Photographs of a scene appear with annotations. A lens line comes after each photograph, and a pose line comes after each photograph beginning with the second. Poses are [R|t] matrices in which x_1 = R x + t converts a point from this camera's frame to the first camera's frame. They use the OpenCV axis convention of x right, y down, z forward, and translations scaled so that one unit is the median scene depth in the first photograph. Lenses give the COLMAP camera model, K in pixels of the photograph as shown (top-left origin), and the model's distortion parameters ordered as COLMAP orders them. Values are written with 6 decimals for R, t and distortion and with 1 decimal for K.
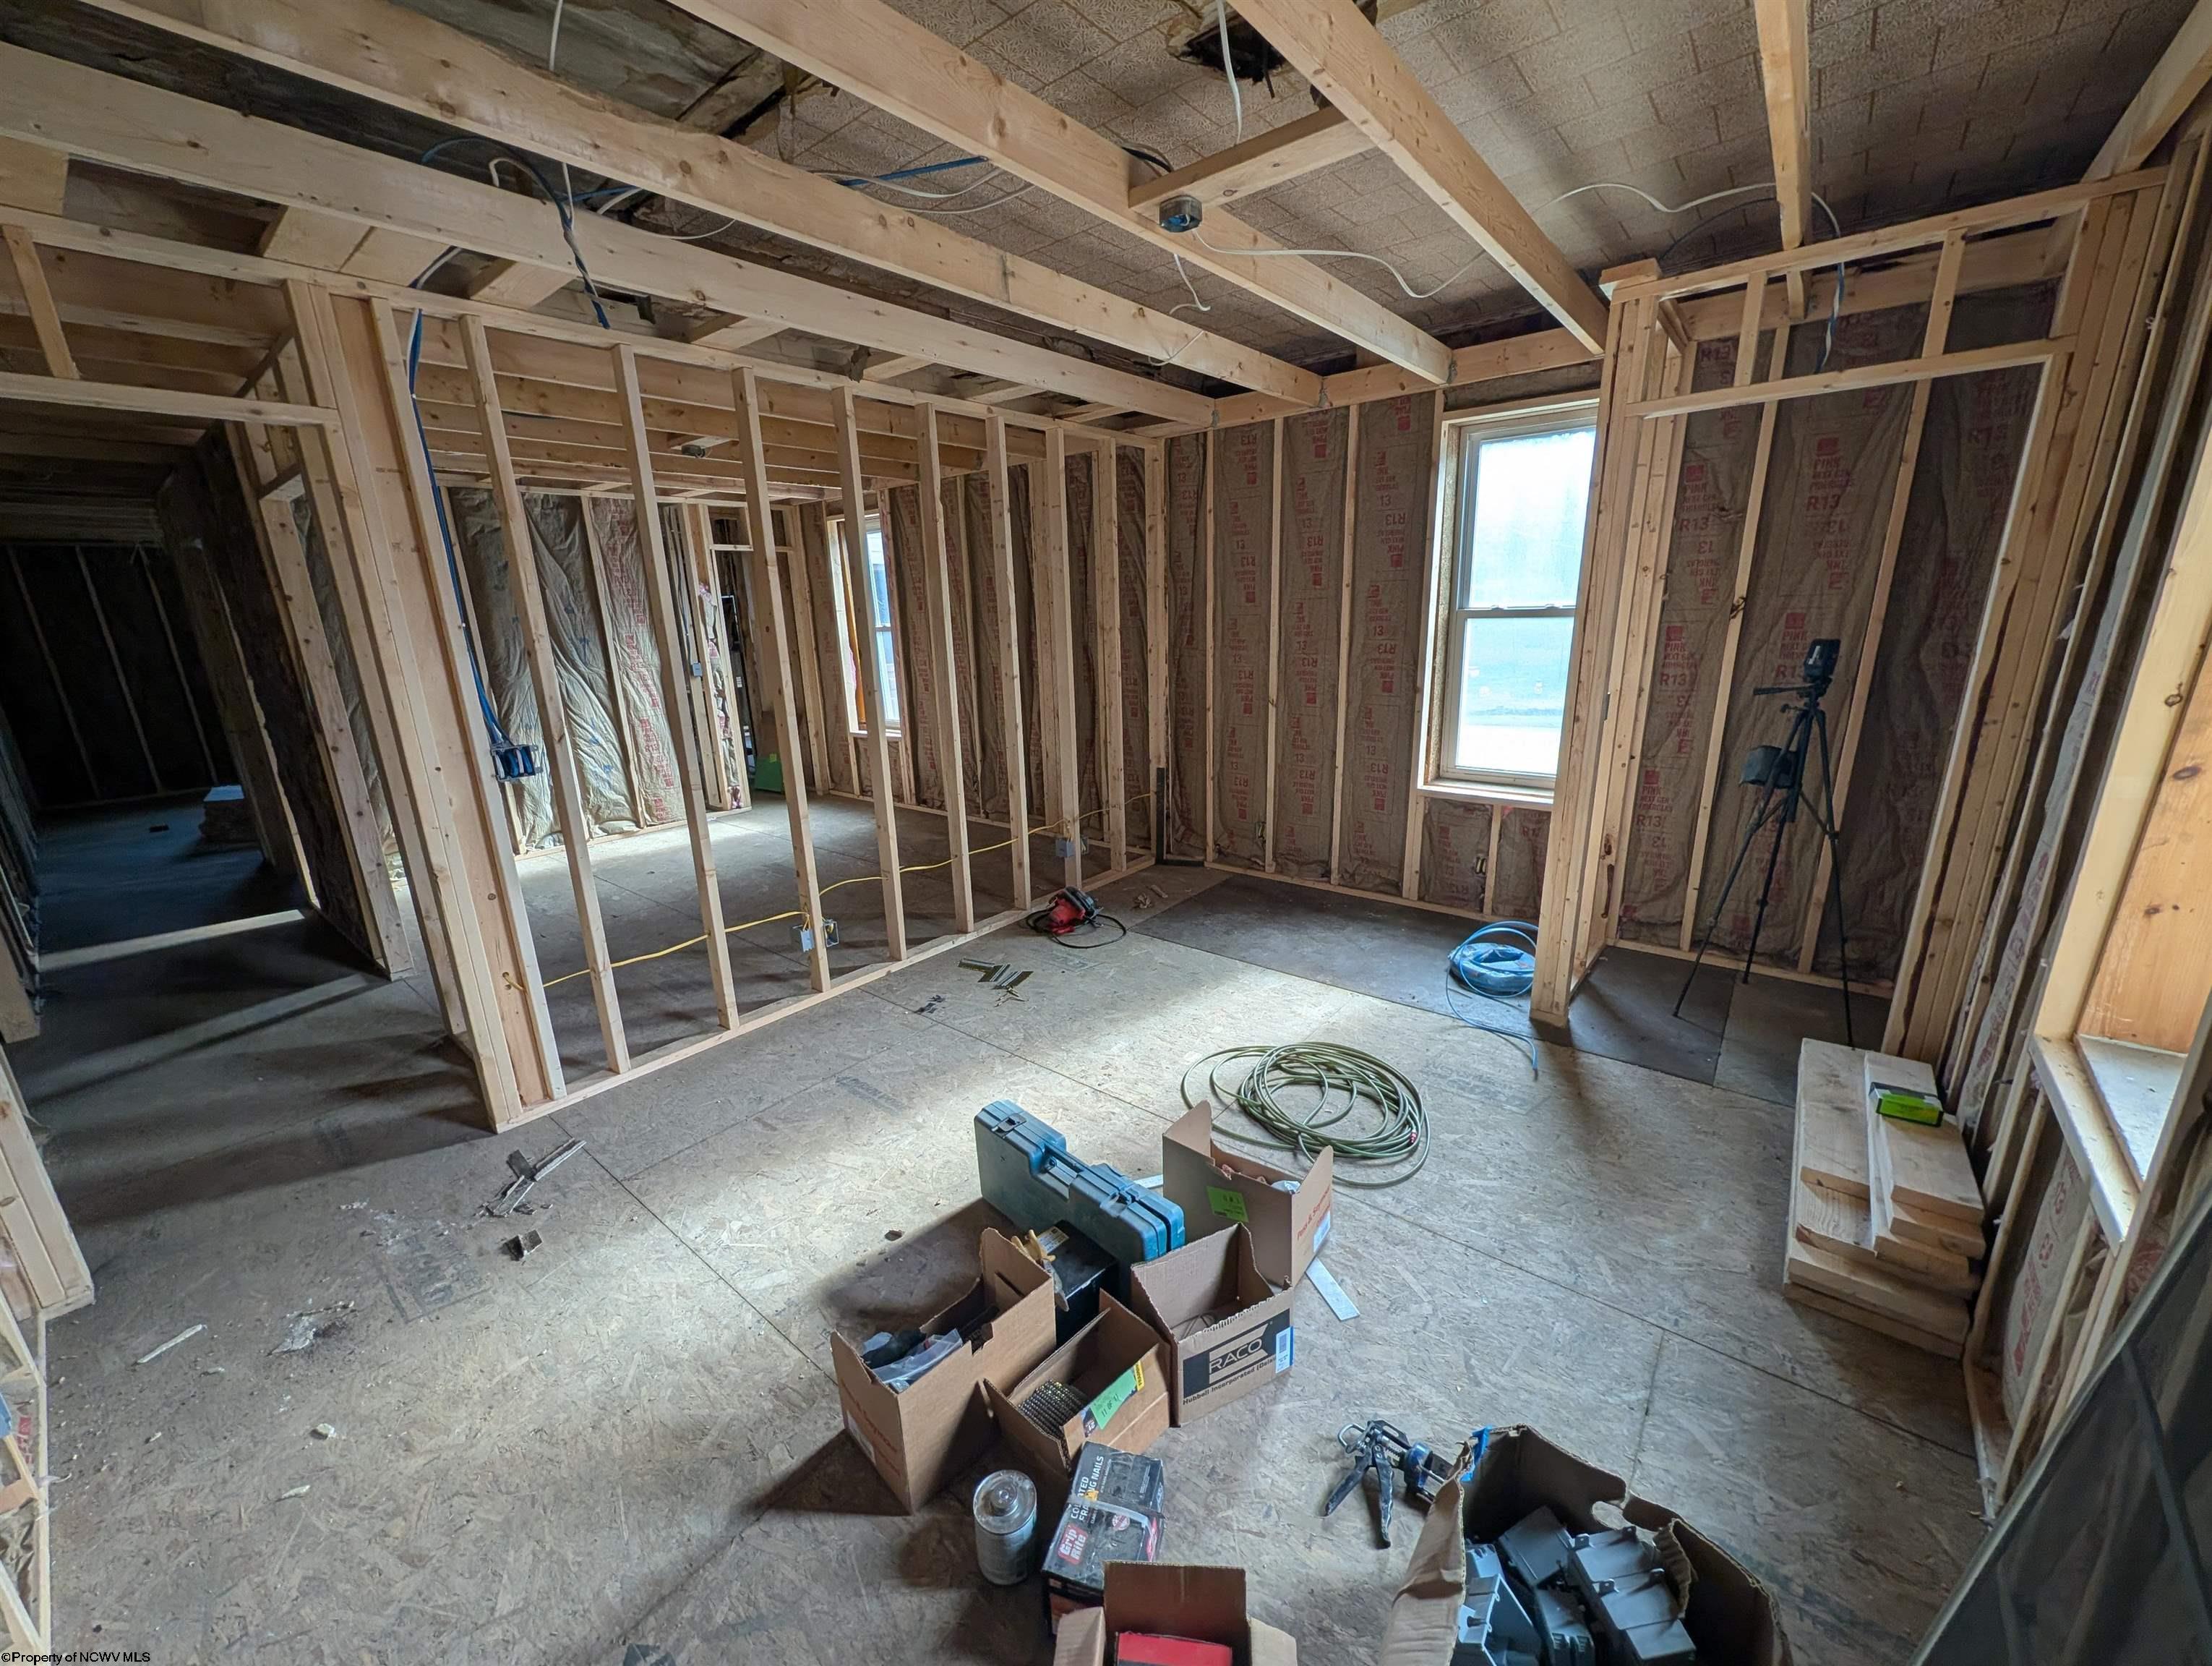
lens RADIAL K [[843.1, 0, 1106.0], [0, 843.1, 833.0], [0, 0, 1]] dist [-0.001426, -0.000196]
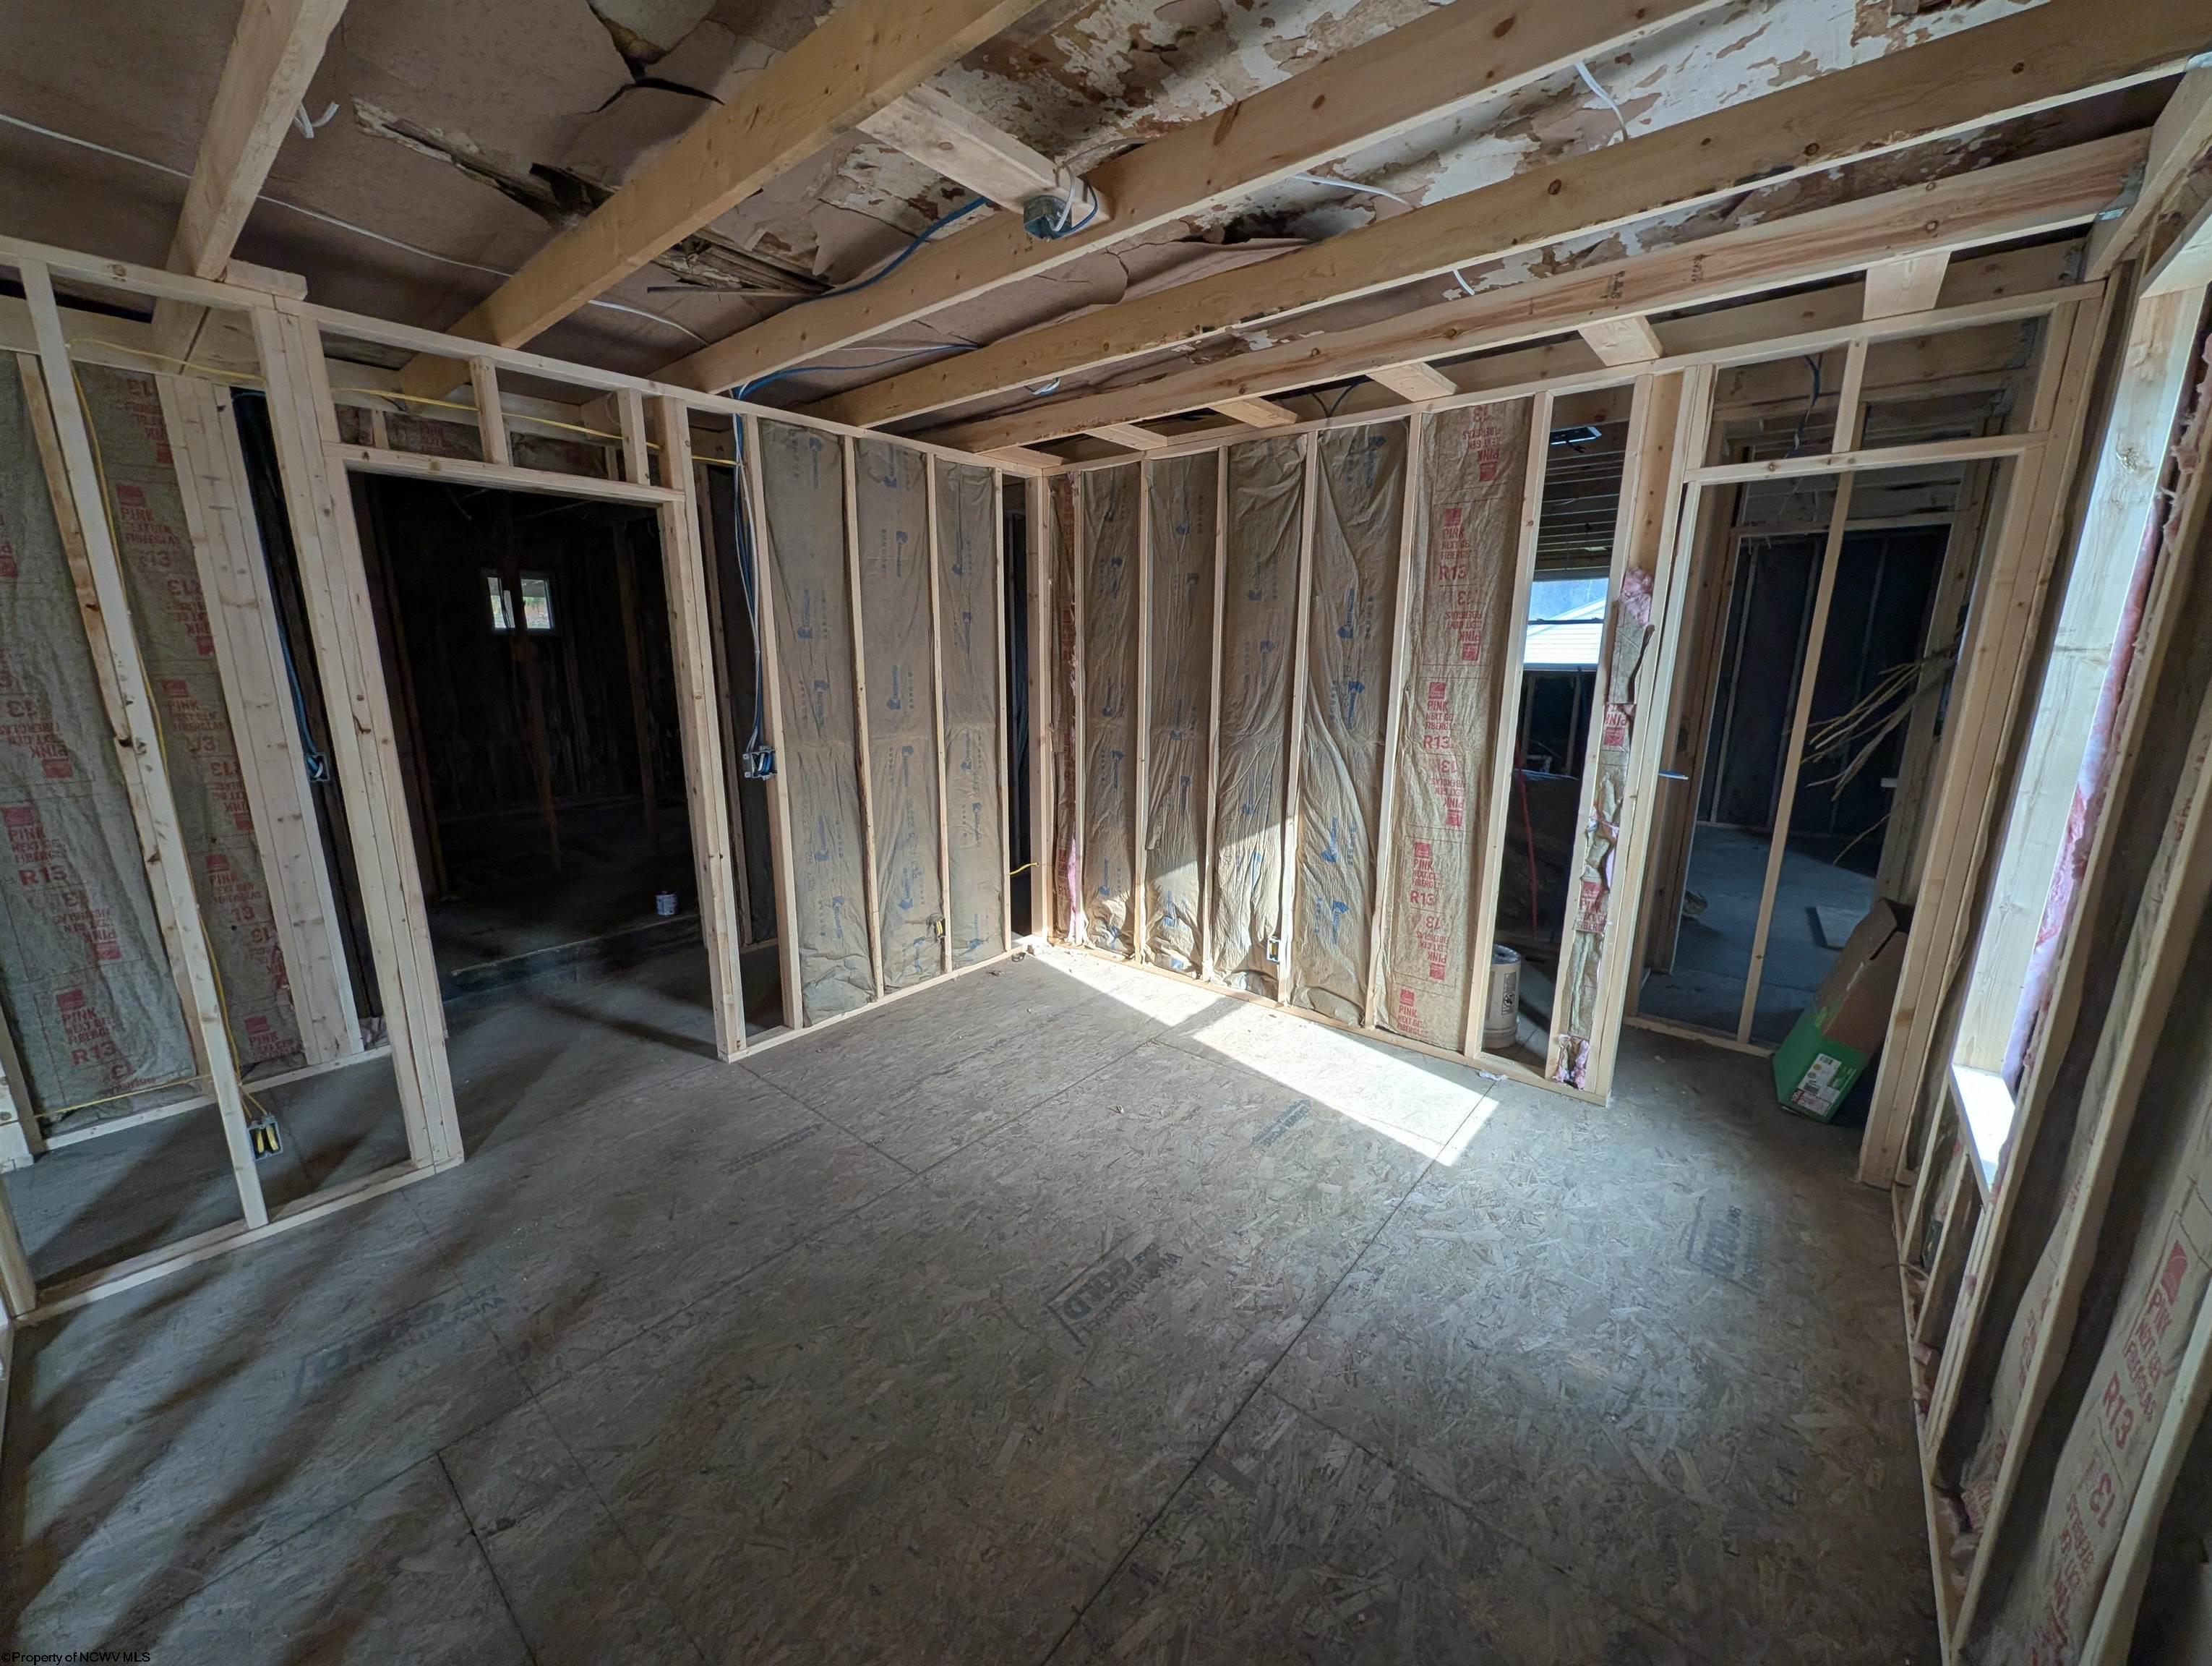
lens RADIAL K [[843.1, 0, 1106.0], [0, 843.1, 833.0], [0, 0, 1]] dist [-0.001426, -0.000196]
pose [[-0.010151, 0.243332, -0.969890, -0.078203], [-0.264013, 0.934870, 0.237309, -0.361880], [0.964466, 0.258473, 0.054753, 1.335817]]
